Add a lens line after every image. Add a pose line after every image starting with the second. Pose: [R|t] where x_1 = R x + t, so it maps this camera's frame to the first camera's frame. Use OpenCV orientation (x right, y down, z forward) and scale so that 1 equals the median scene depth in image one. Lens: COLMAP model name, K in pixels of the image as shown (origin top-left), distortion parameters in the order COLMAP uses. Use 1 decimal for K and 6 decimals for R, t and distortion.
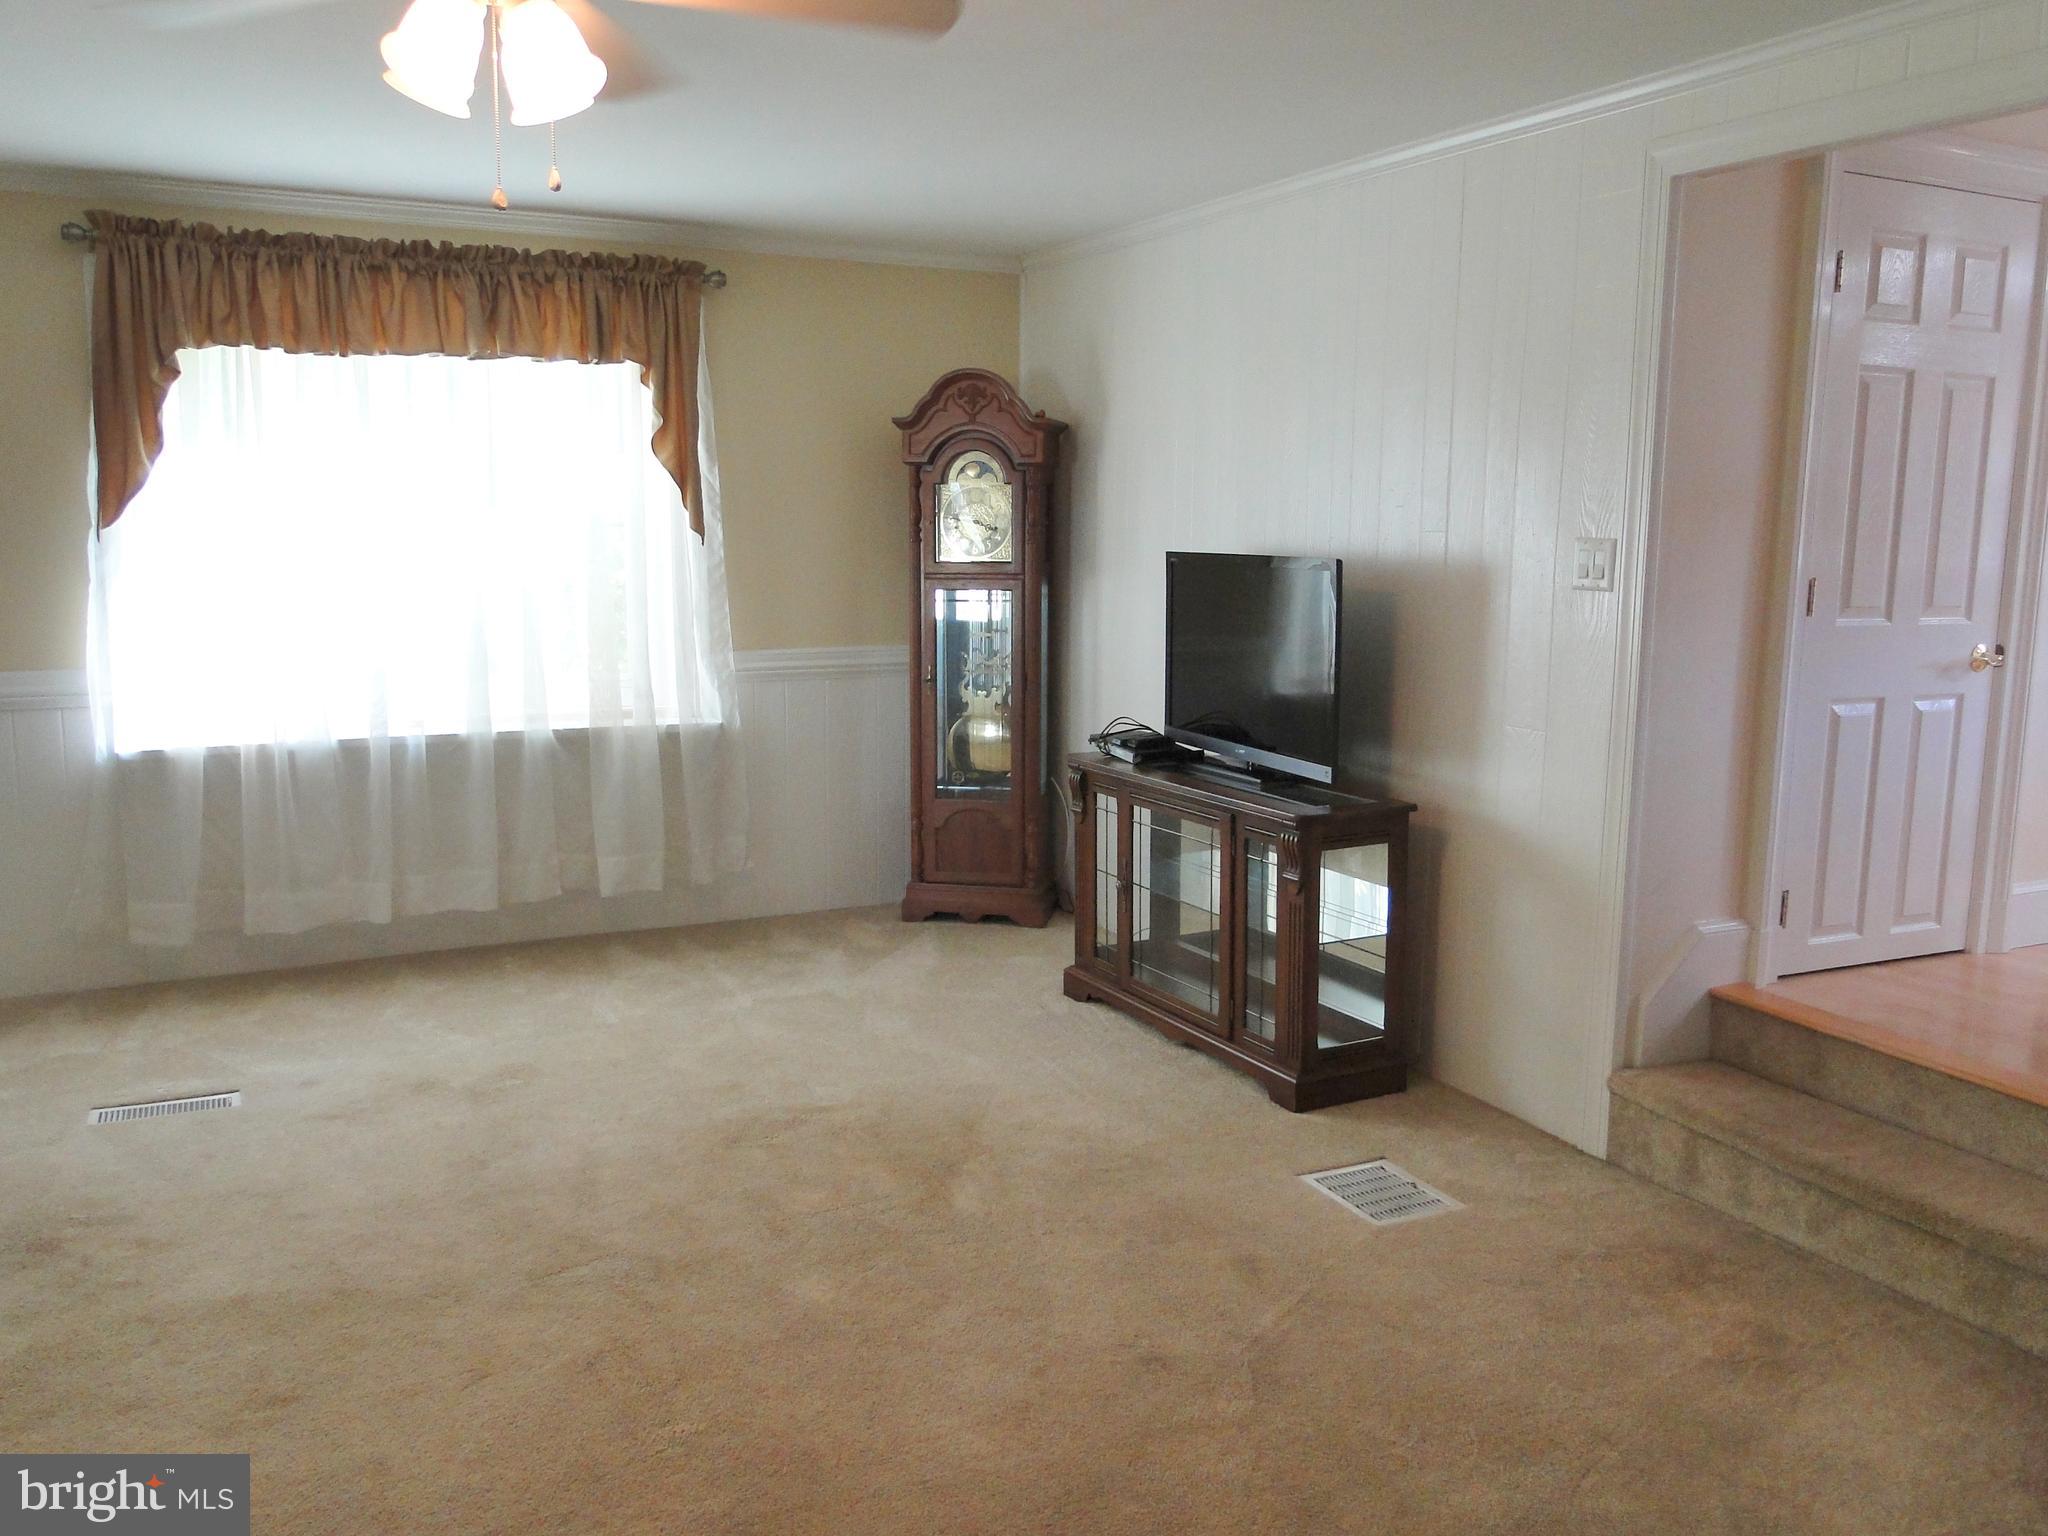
lens RADIAL K [[1689.7, 0, 1024.0], [0, 1689.7, 768.0], [0, 0, 1]] dist [0.009046, -0.012824]
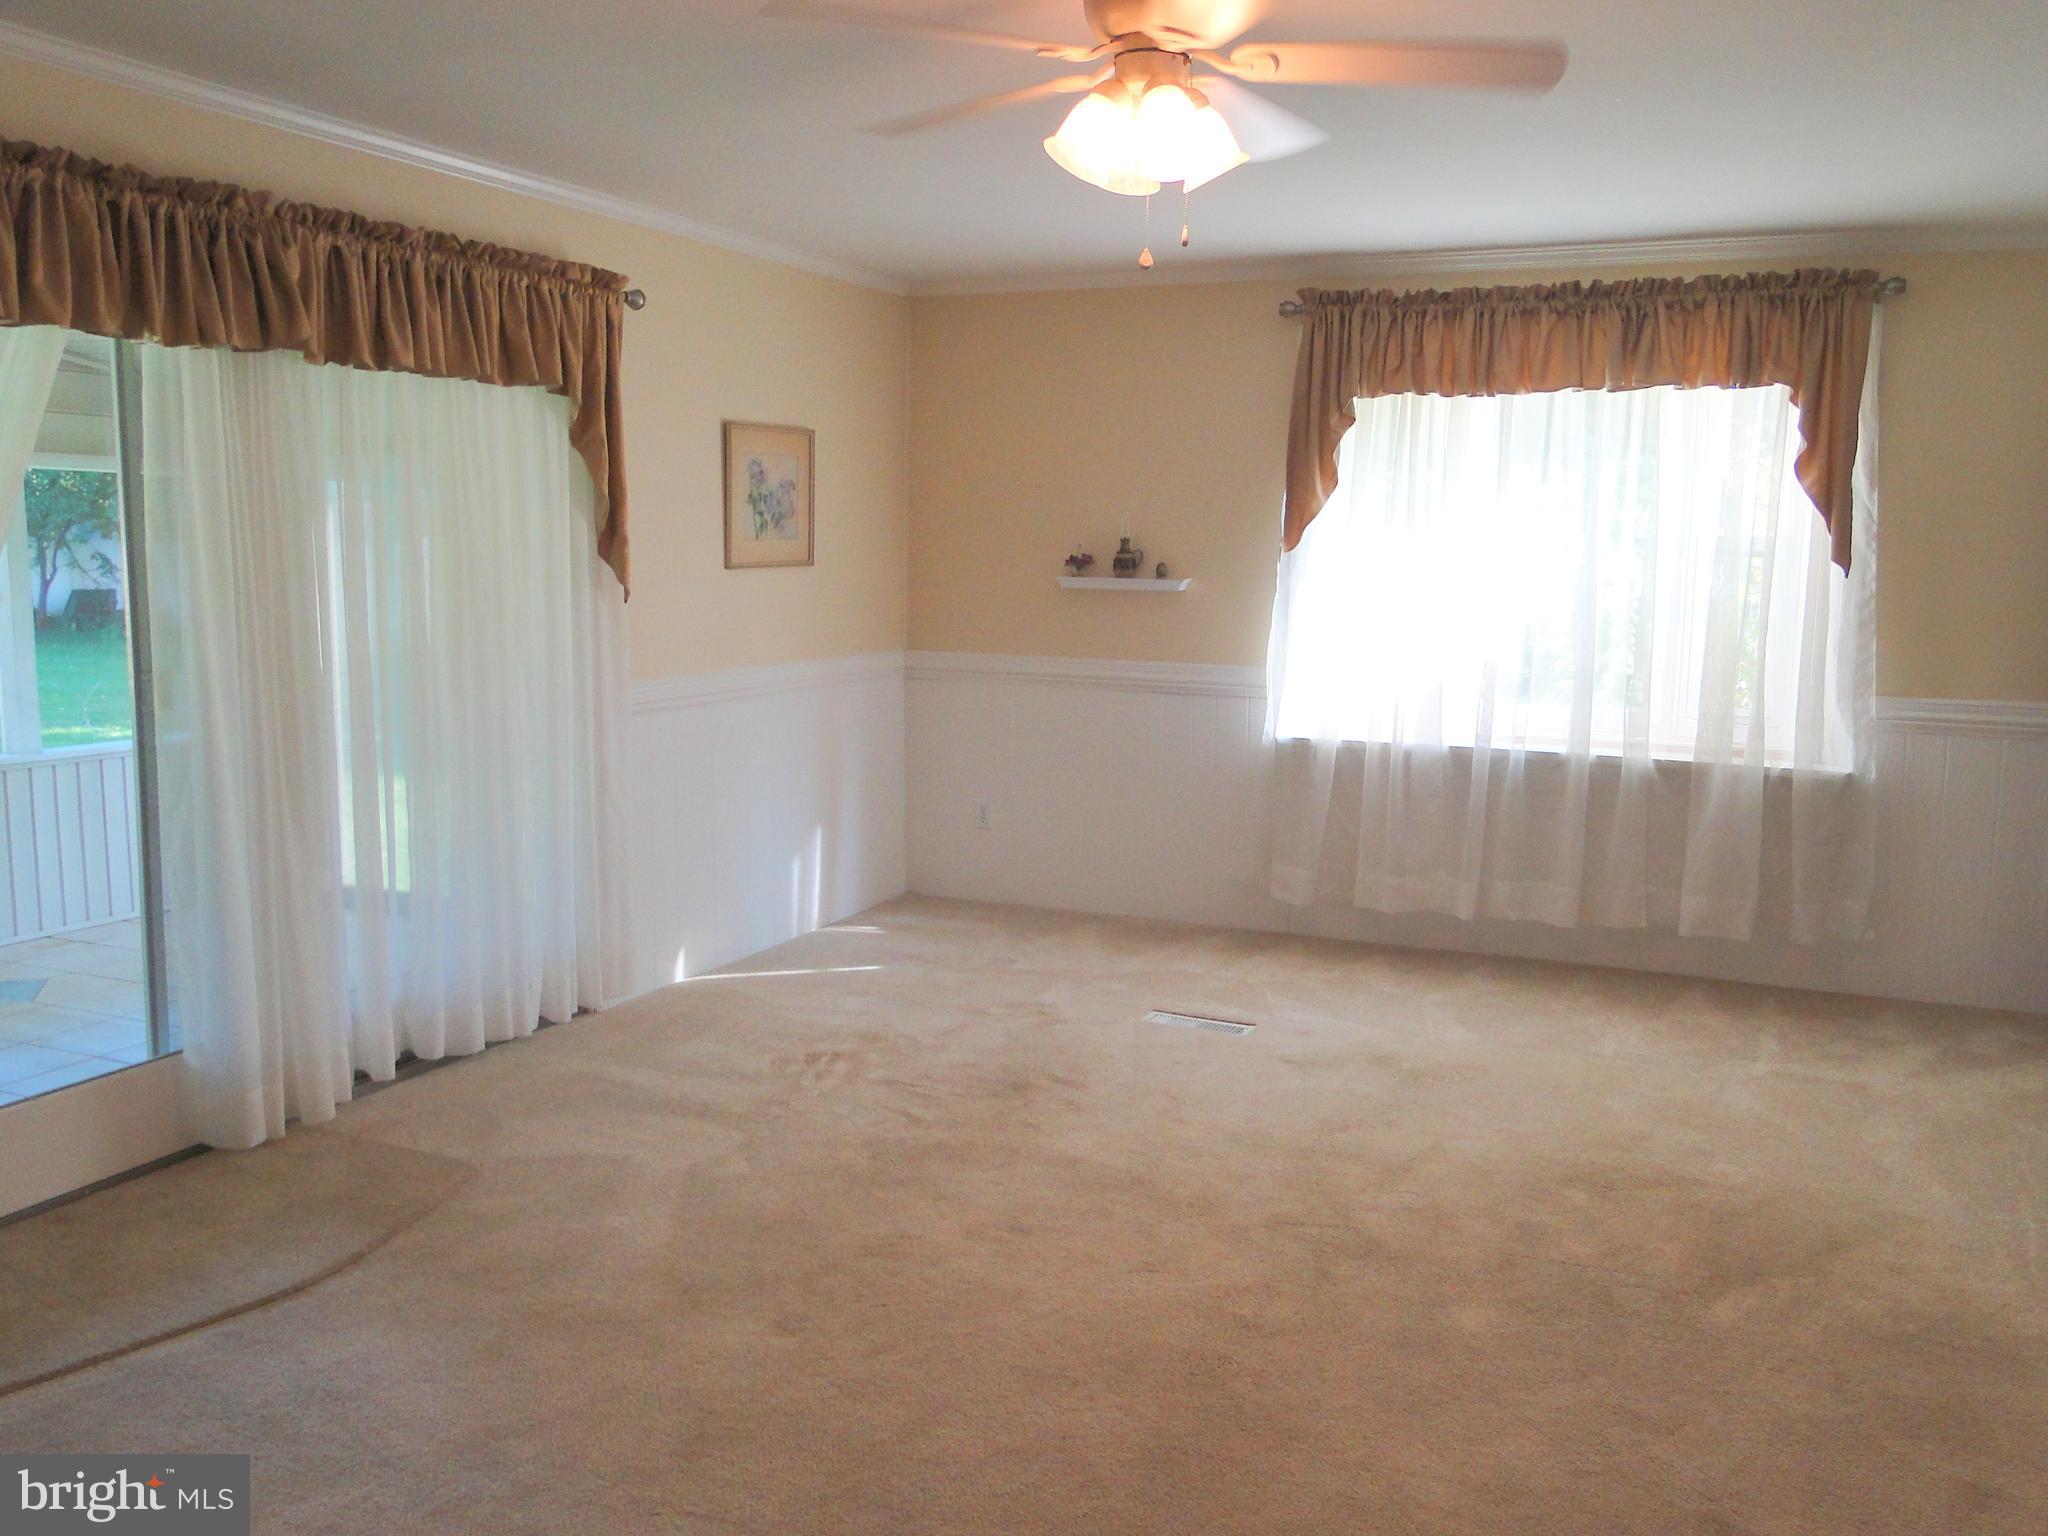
lens RADIAL K [[1681.0, 0, 1024.0], [0, 1681.0, 768.0], [0, 0, 1]] dist [-0.003554, -0.005497]
pose [[0.634964, 0.107491, -0.765027, 0.256608], [-0.125422, 0.991479, 0.035210, -0.006430], [0.762293, 0.073594, 0.643034, 0.091738]]
